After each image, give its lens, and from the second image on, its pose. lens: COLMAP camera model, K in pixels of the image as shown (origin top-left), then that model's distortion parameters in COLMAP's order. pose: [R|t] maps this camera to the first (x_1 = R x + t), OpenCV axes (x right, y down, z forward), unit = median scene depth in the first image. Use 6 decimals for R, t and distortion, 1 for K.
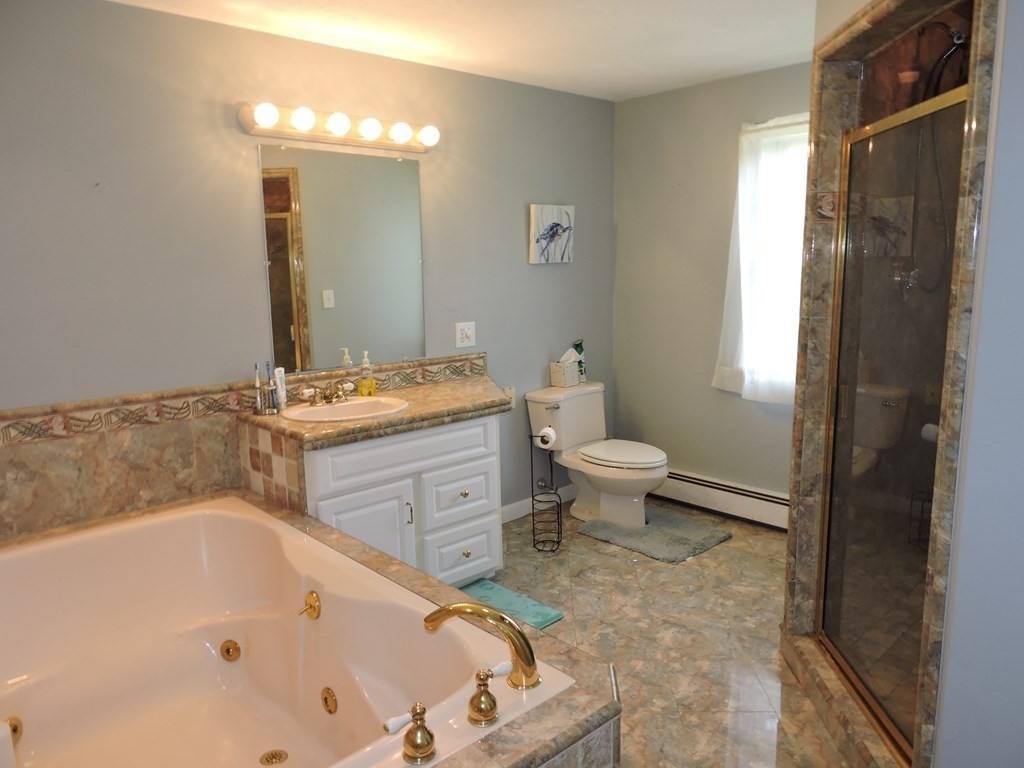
lens RADIAL K [[728.1, 0, 514.7], [0, 728.1, 387.6], [0, 0, 1]] dist [0.000810, 0.003759]
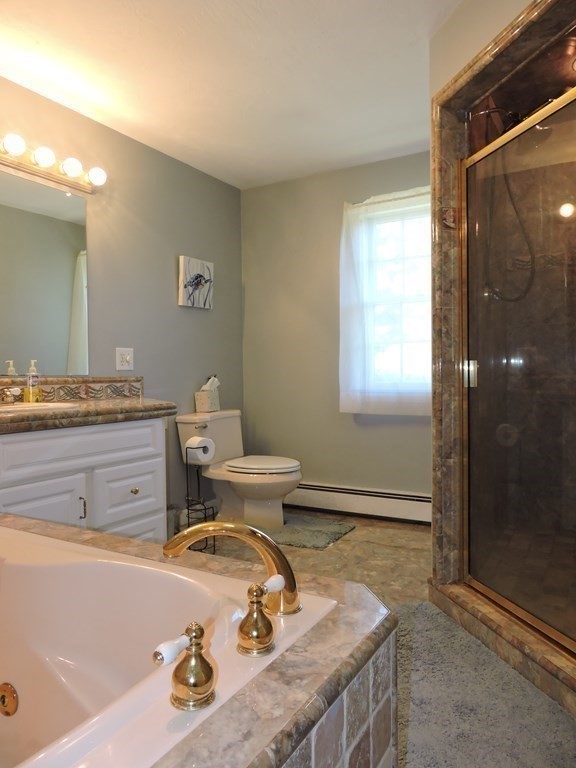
lens RADIAL K [[546.0, 0, 284.7], [0, 546.0, 382.4], [0, 0, 1]] dist [0.000810, 0.003759]
pose [[0.958815, -0.002610, 0.284019, -0.089937], [0.046375, 0.987978, -0.147478, 0.124249], [-0.280220, 0.154575, 0.947409, 0.181810]]
